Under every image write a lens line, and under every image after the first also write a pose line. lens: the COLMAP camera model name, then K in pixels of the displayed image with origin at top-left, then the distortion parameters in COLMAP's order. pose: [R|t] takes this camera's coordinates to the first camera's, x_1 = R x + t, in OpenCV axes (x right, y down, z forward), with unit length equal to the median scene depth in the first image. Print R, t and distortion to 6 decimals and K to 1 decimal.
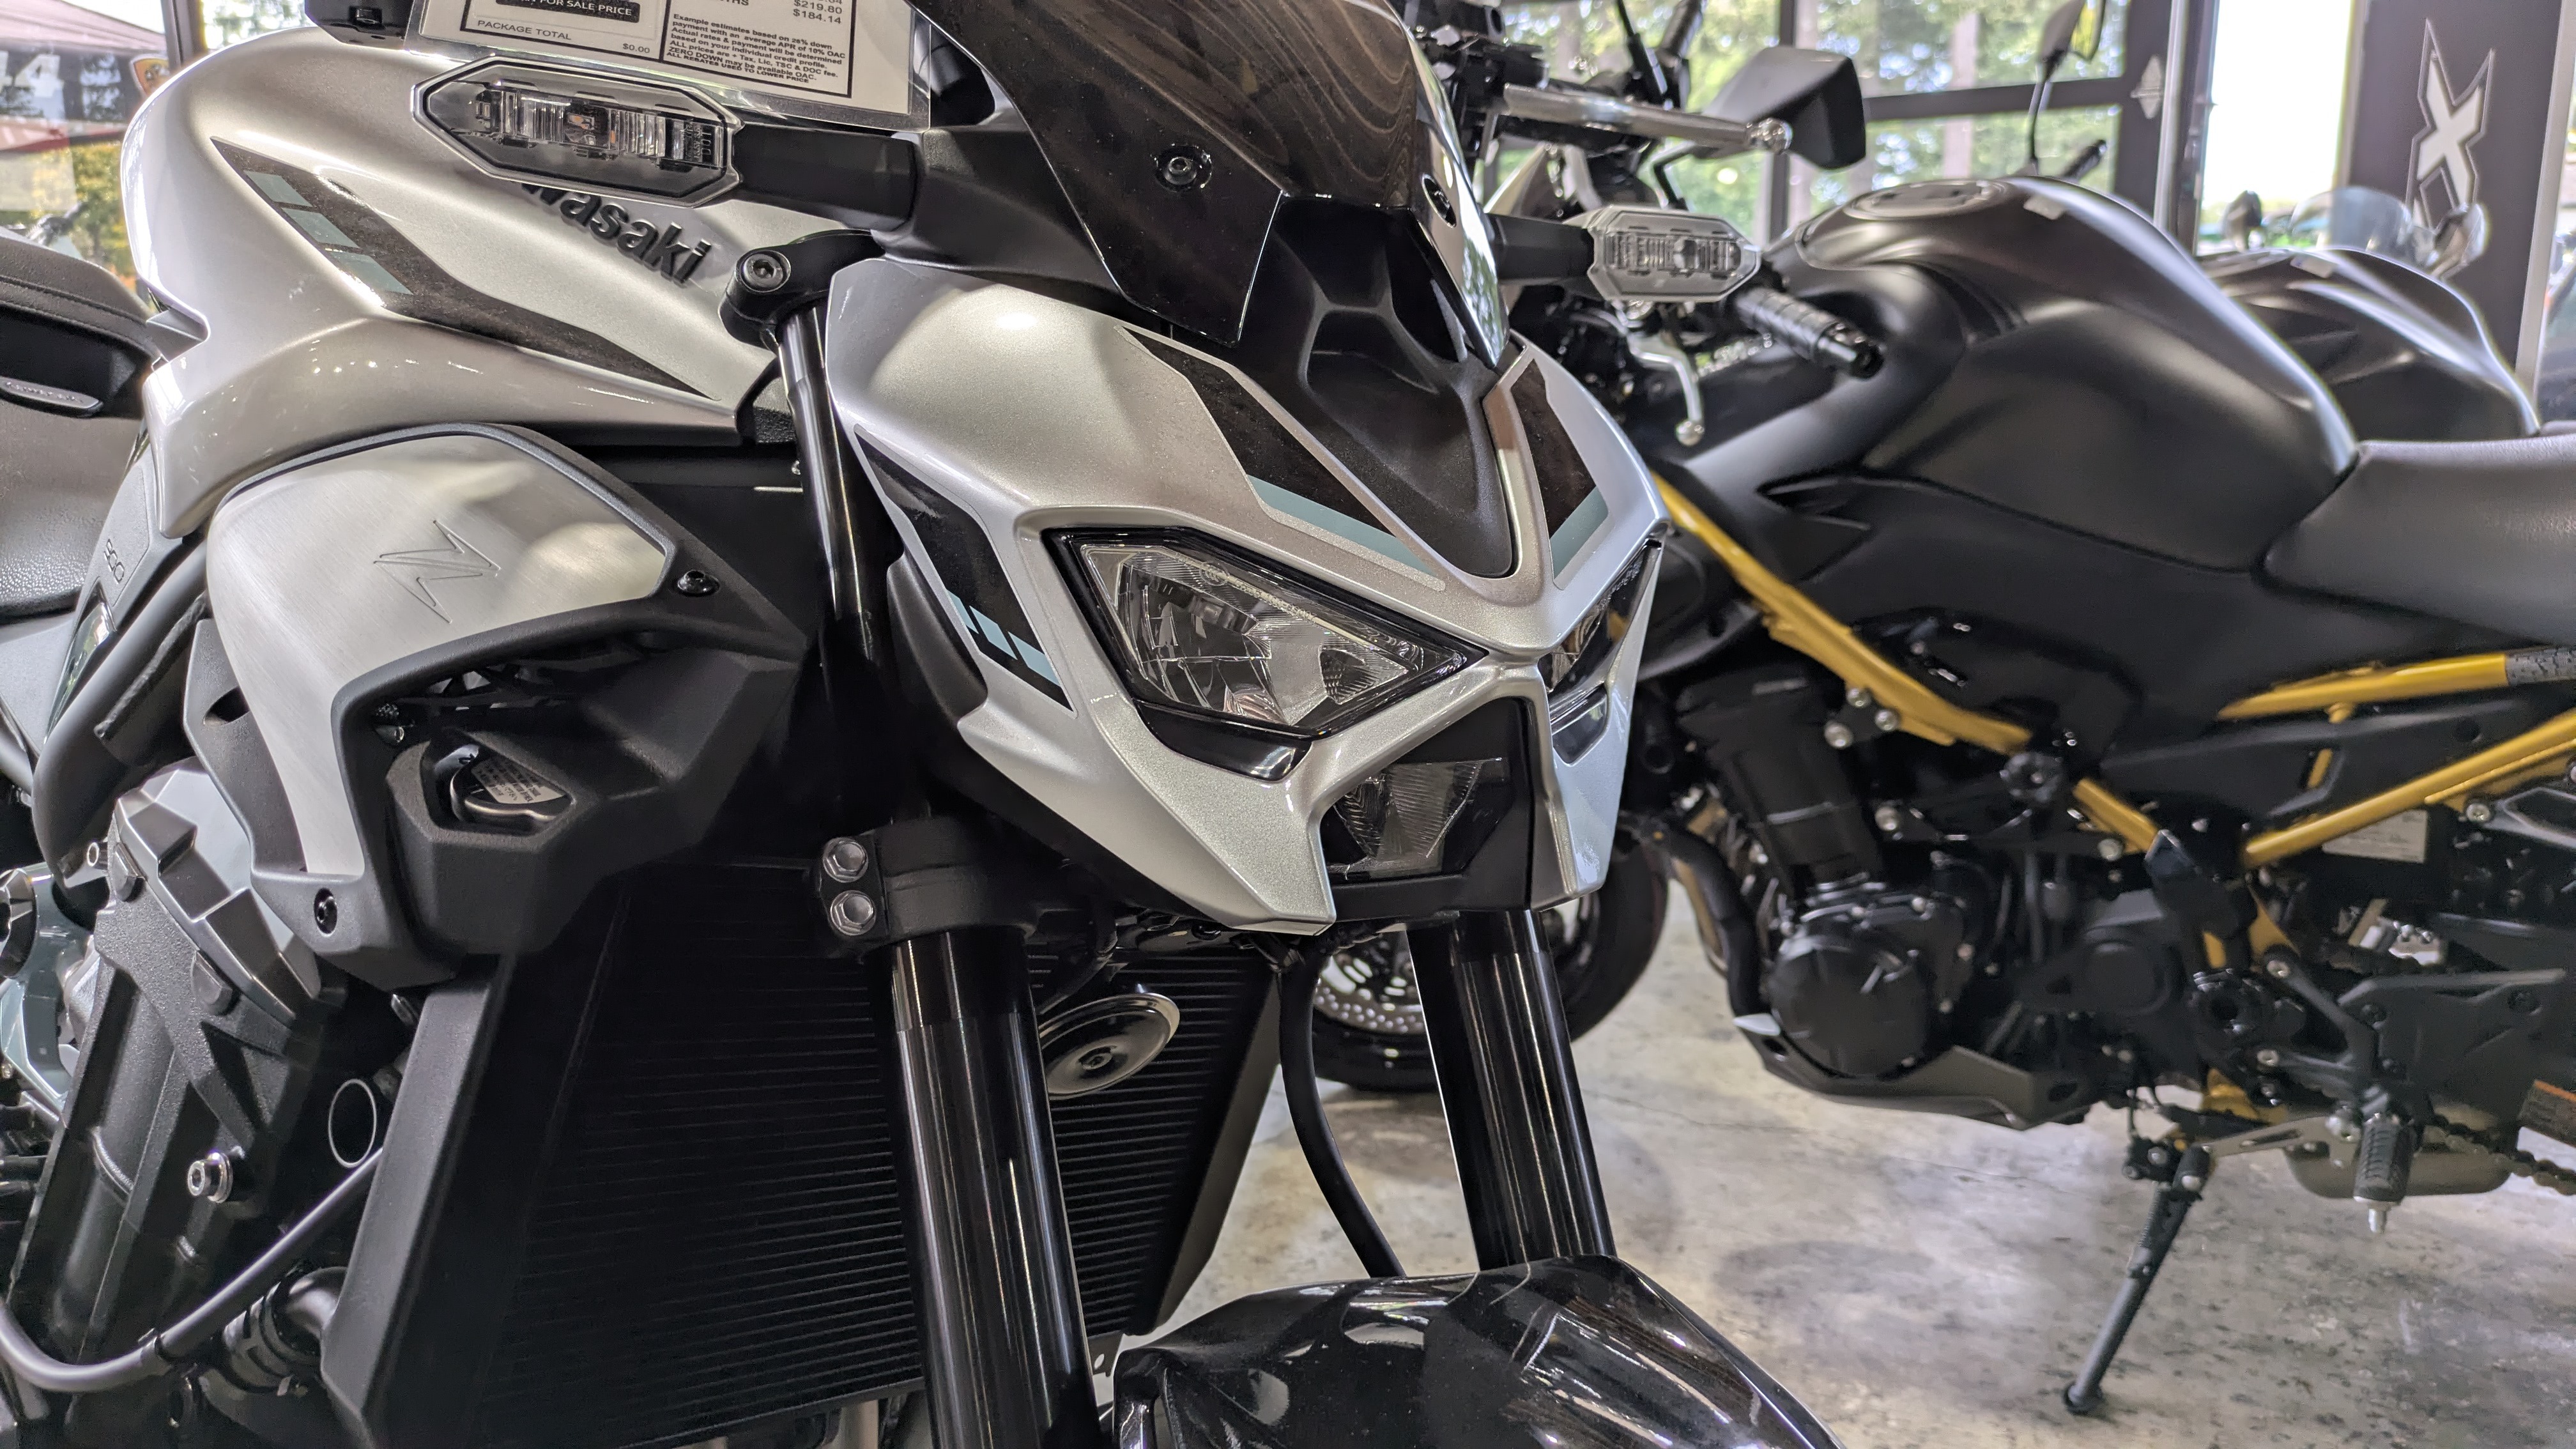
lens RADIAL K [[1820.5, 0, 1286.8], [0, 1820.5, 652.9], [0, 0, 1]] dist [0.028406, -0.046877]
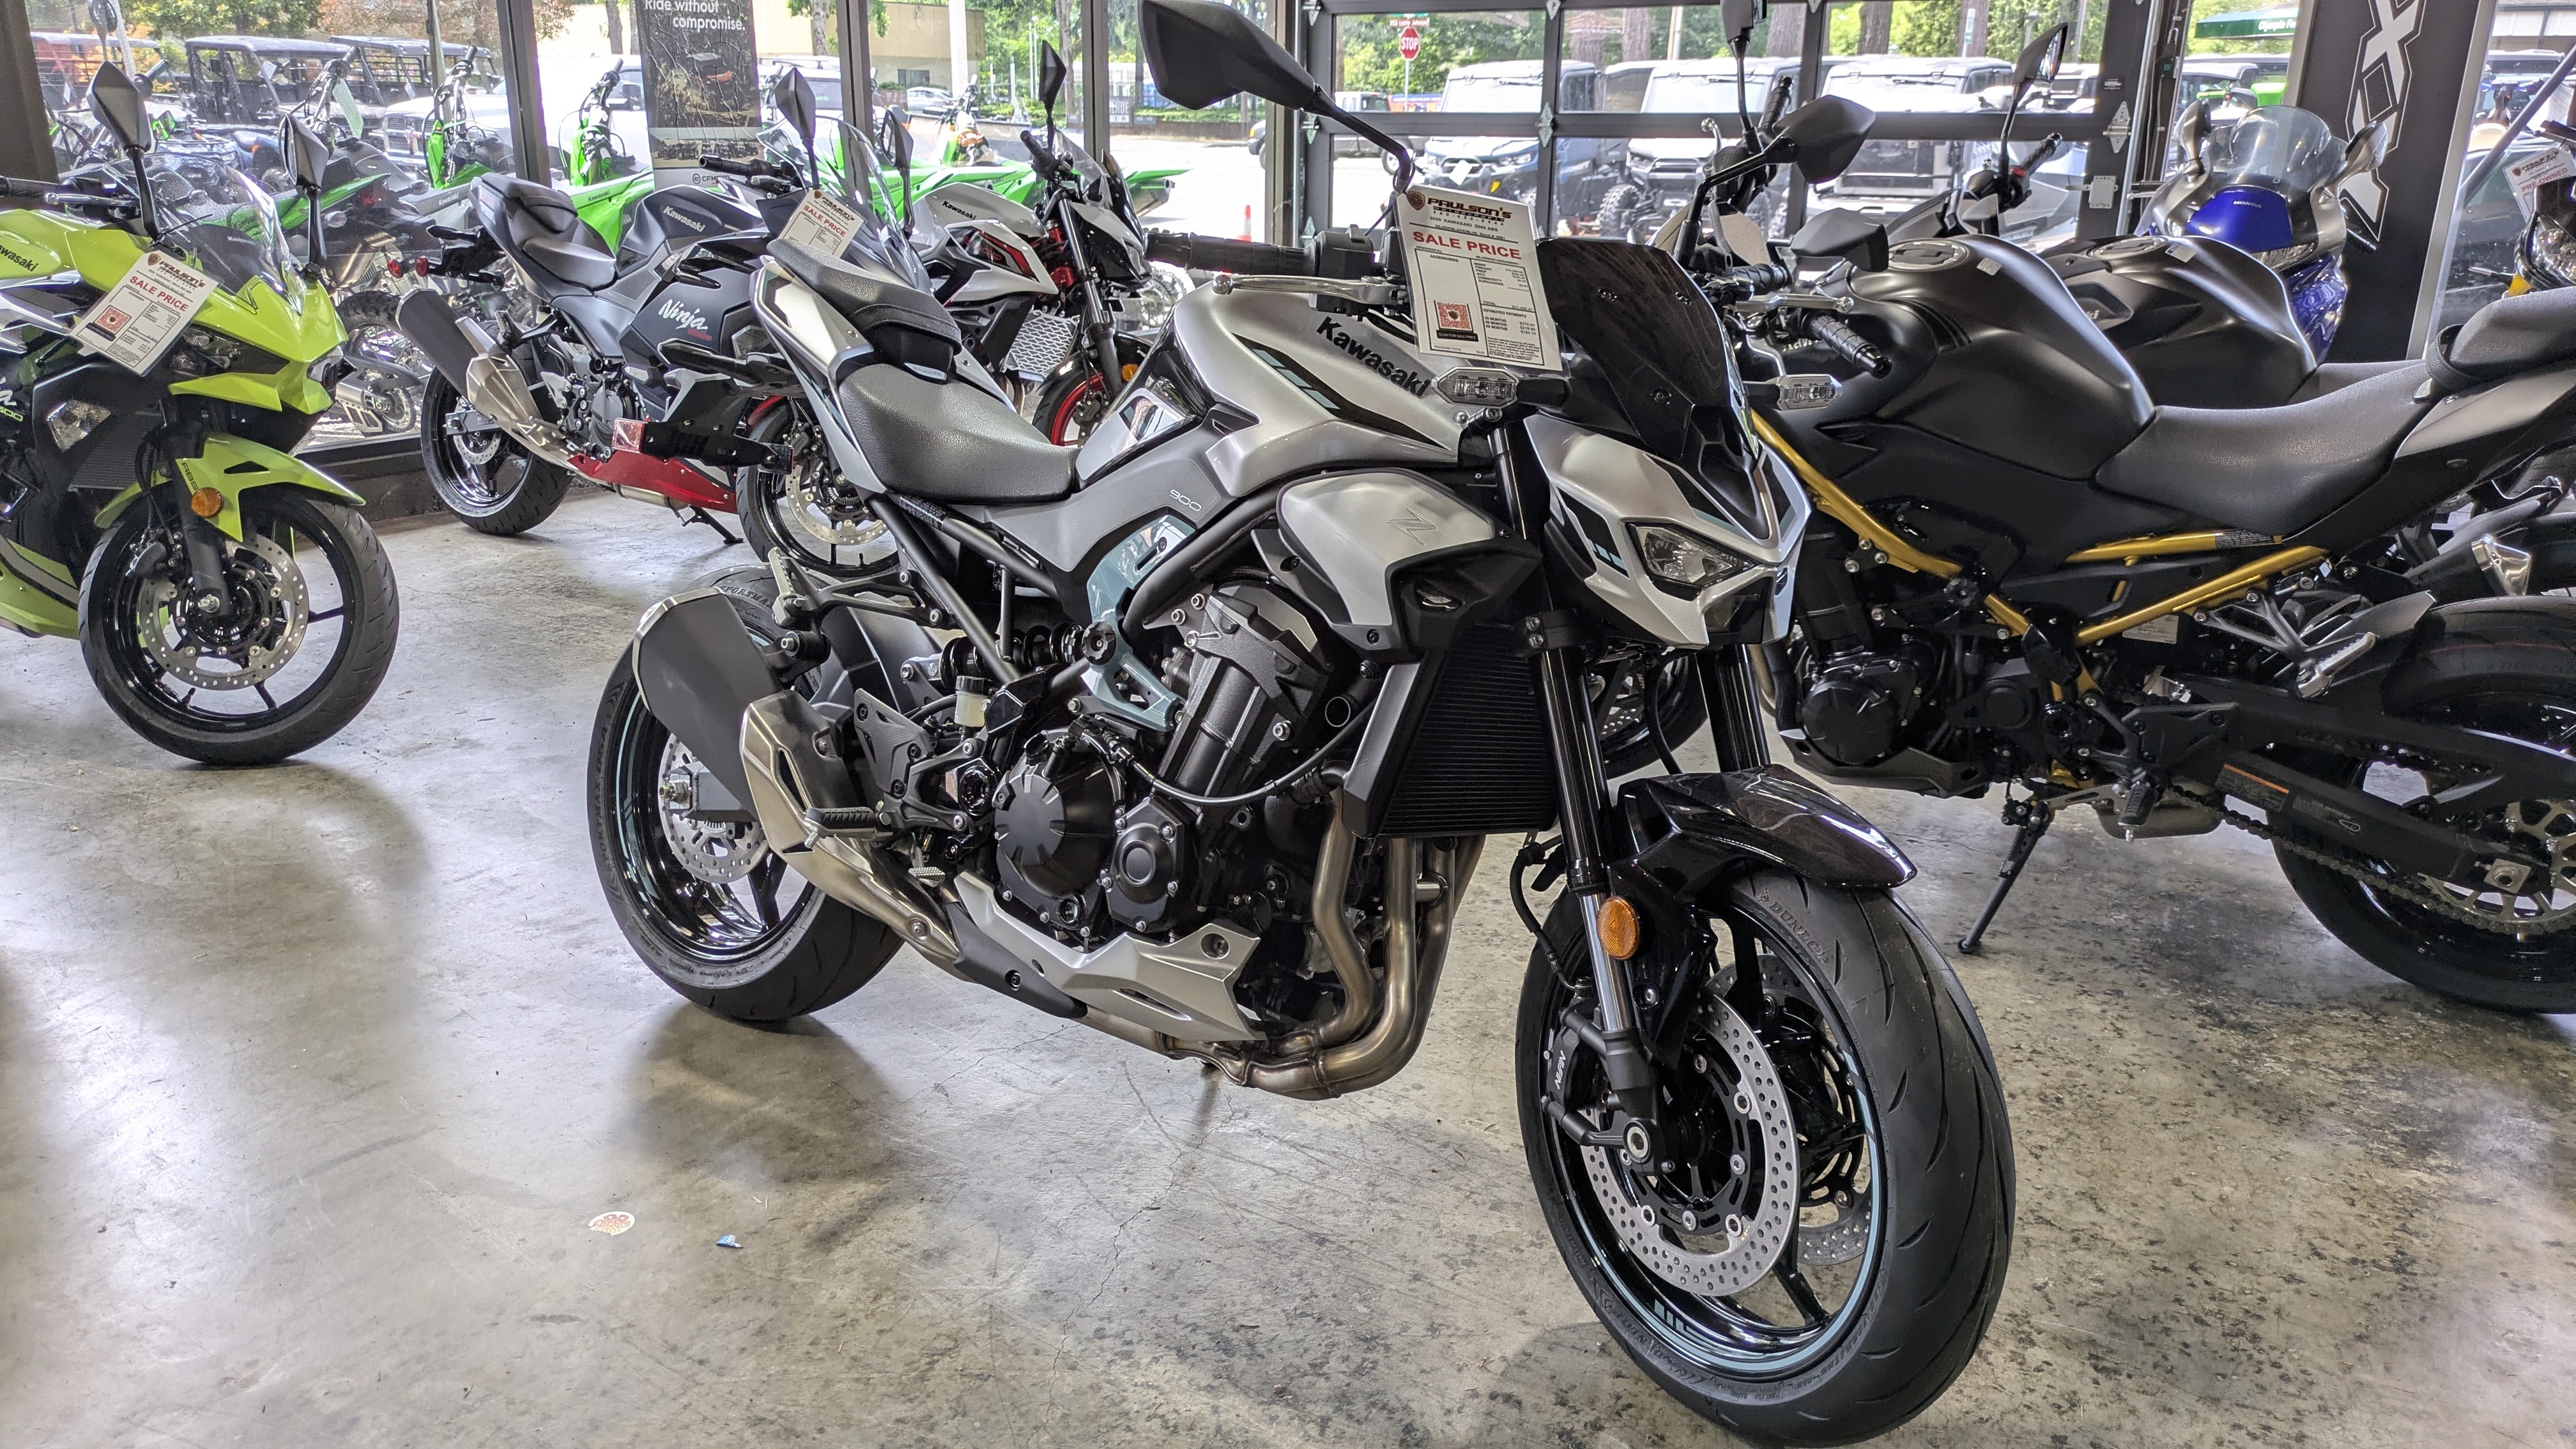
lens RADIAL K [[1820.5, 0, 1286.8], [0, 1820.5, 652.9], [0, 0, 1]] dist [0.028406, -0.046877]
pose [[0.999794, 0.018718, 0.007789, -0.259367], [-0.019511, 0.992726, 0.118806, -0.071933], [-0.005509, -0.118934, 0.992887, -0.766031]]
